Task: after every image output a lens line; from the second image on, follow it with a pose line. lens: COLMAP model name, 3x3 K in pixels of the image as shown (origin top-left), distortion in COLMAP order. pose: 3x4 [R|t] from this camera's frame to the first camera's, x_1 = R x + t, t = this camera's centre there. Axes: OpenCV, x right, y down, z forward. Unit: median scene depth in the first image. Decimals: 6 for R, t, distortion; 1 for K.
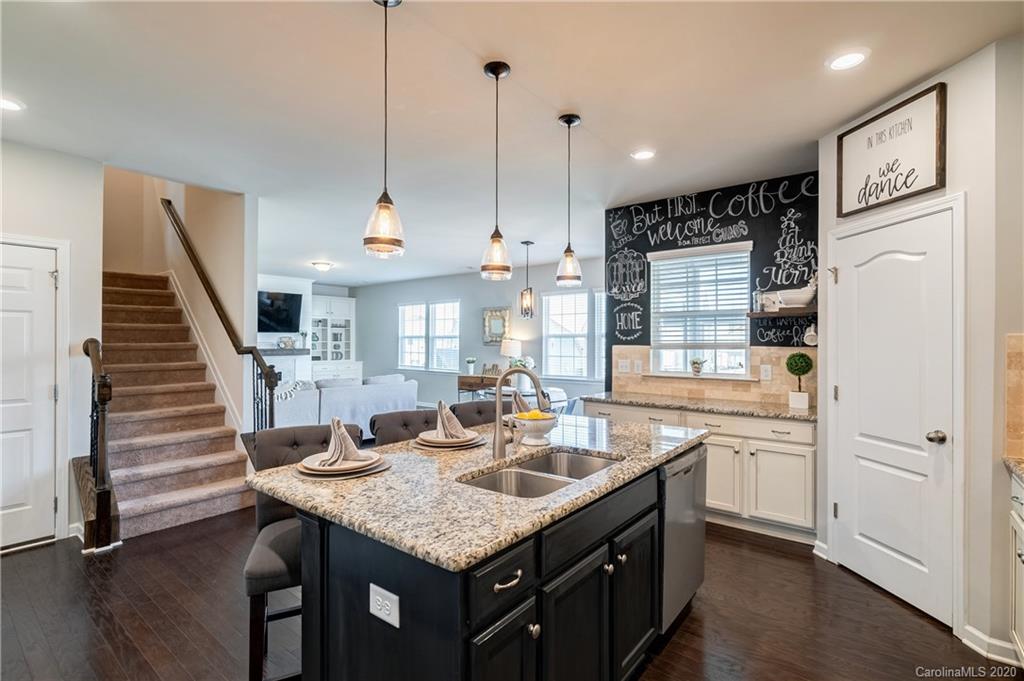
lens RADIAL K [[474.9, 0, 516.9], [0, 474.9, 343.8], [0, 0, 1]] dist [-0.005352, 0.002208]
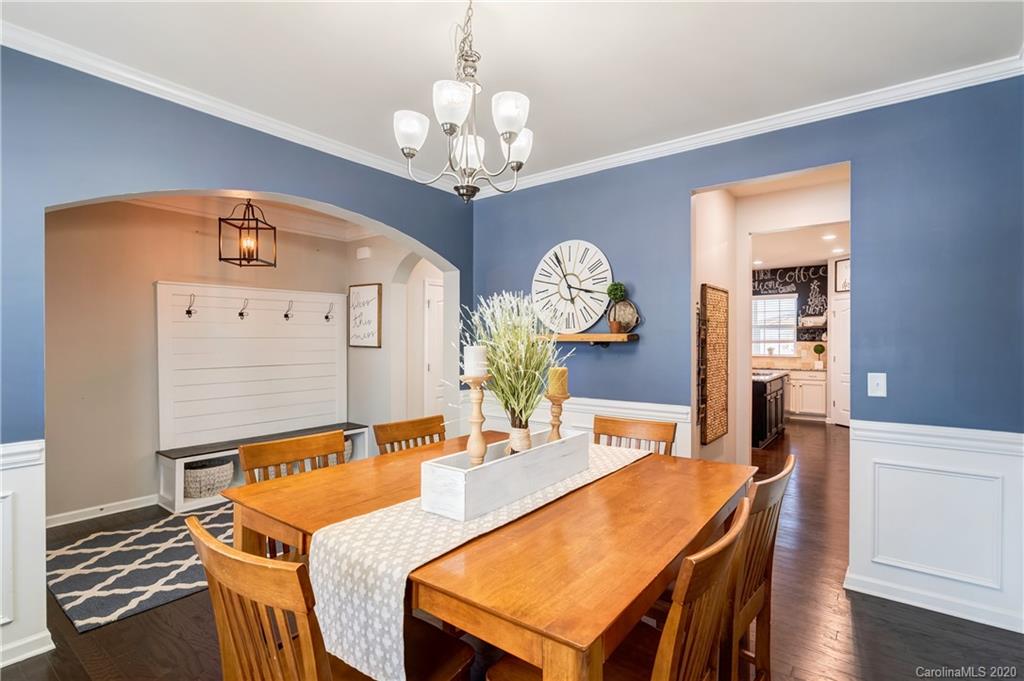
lens RADIAL K [[474.9, 0, 546.6], [0, 474.9, 345.8], [0, 0, 1]] dist [-0.005352, 0.002208]
pose [[0.999070, -0.001209, 0.043099, -0.772509], [0.000985, 0.999986, 0.005221, 0.012434], [-0.043104, -0.005173, 0.999057, -1.163645]]
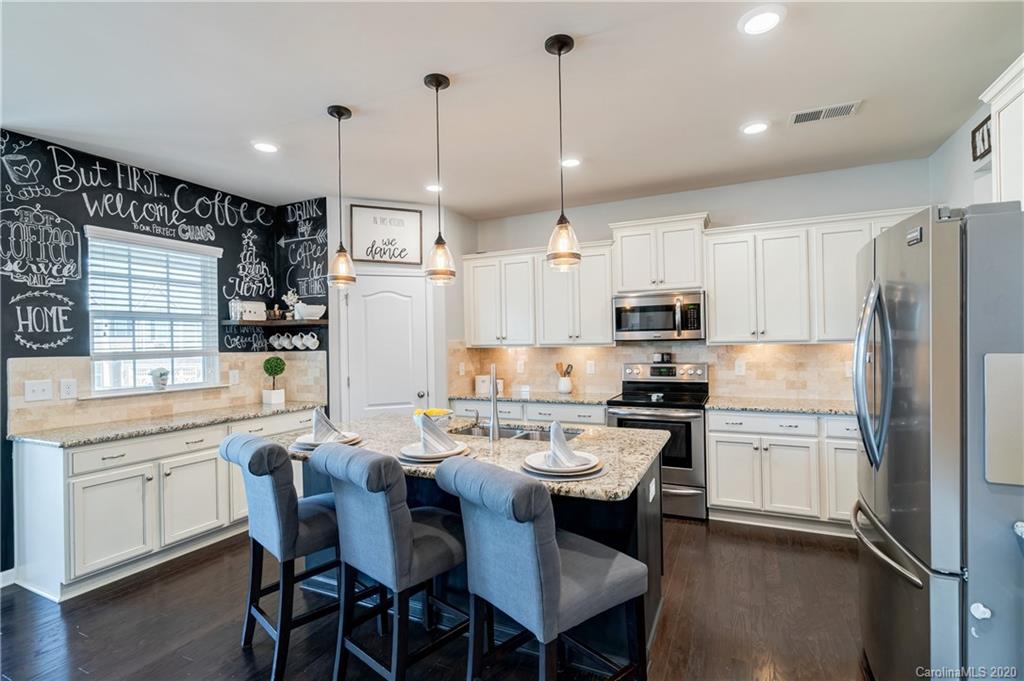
lens RADIAL K [[474.9, 0, 510.2], [0, 474.9, 342.1], [0, 0, 1]] dist [-0.005352, 0.002208]
pose [[-0.211412, 0.005509, 0.977382, -0.630483], [0.023061, 0.999734, -0.000646, -0.002633], [-0.977125, 0.022403, -0.211482, 0.624286]]
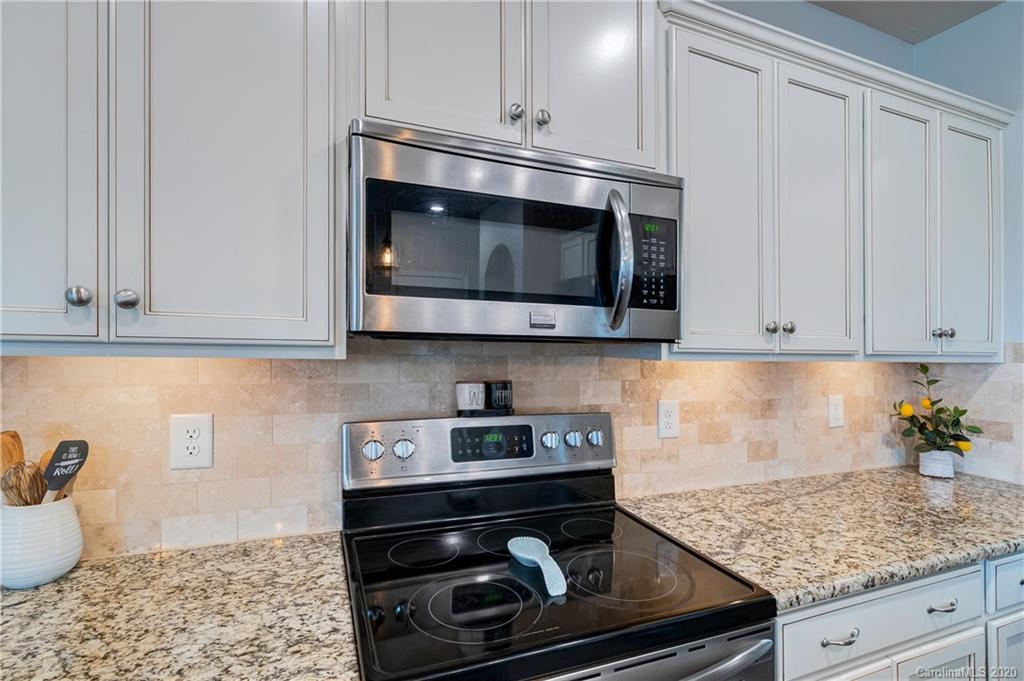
lens RADIAL K [[474.9, 0, 535.3], [0, 474.9, 331.1], [0, 0, 1]] dist [-0.005352, 0.002208]
pose [[-0.866854, -0.009266, 0.498476, 0.164026], [-0.019351, 0.999699, -0.015068, -0.000007], [-0.498187, -0.022708, -0.866772, 0.324801]]
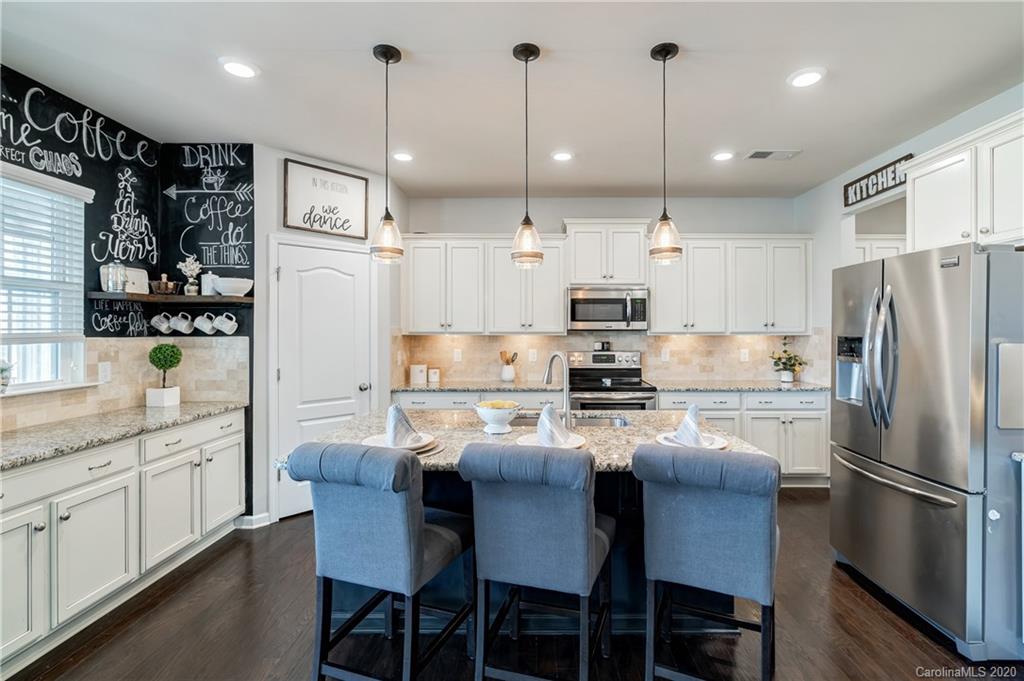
lens RADIAL K [[474.9, 0, 528.2], [0, 474.9, 328.4], [0, 0, 1]] dist [-0.005352, 0.002208]
pose [[-0.607579, 0.002615, 0.794255, -0.475429], [0.005086, 0.999987, 0.000598, -0.005731], [-0.794243, 0.004403, -0.607584, 0.924469]]
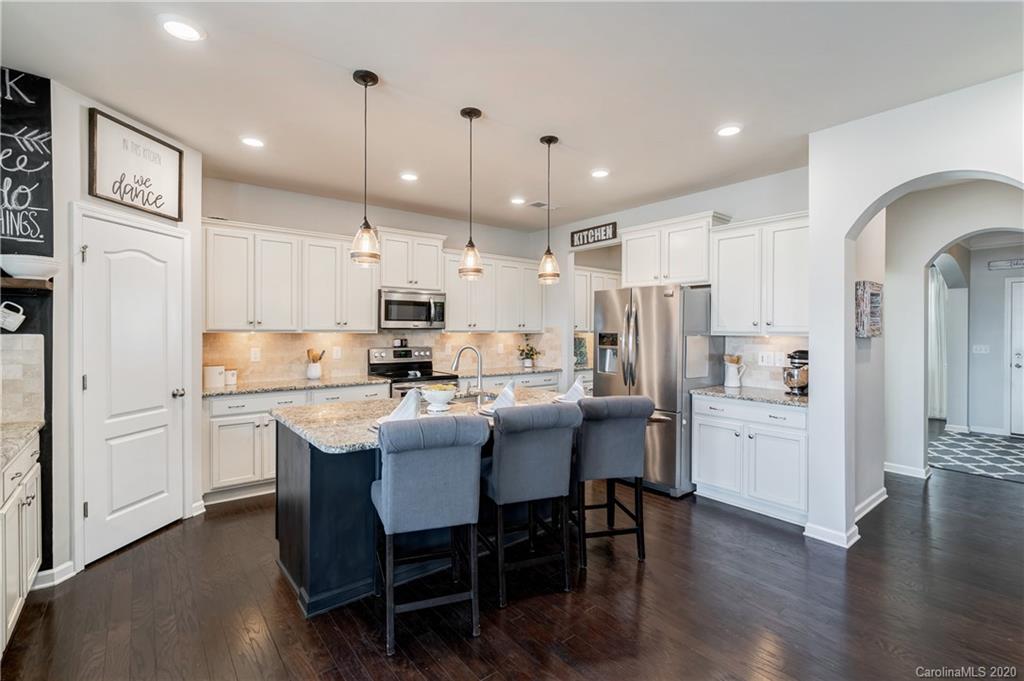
lens RADIAL K [[474.9, 0, 508.3], [0, 474.9, 334.3], [0, 0, 1]] dist [-0.005352, 0.002208]
pose [[-0.970943, -0.006679, 0.239218, -0.258155], [-0.003158, 0.999881, 0.015101, -0.004955], [-0.239291, 0.013907, -0.970848, 1.280685]]
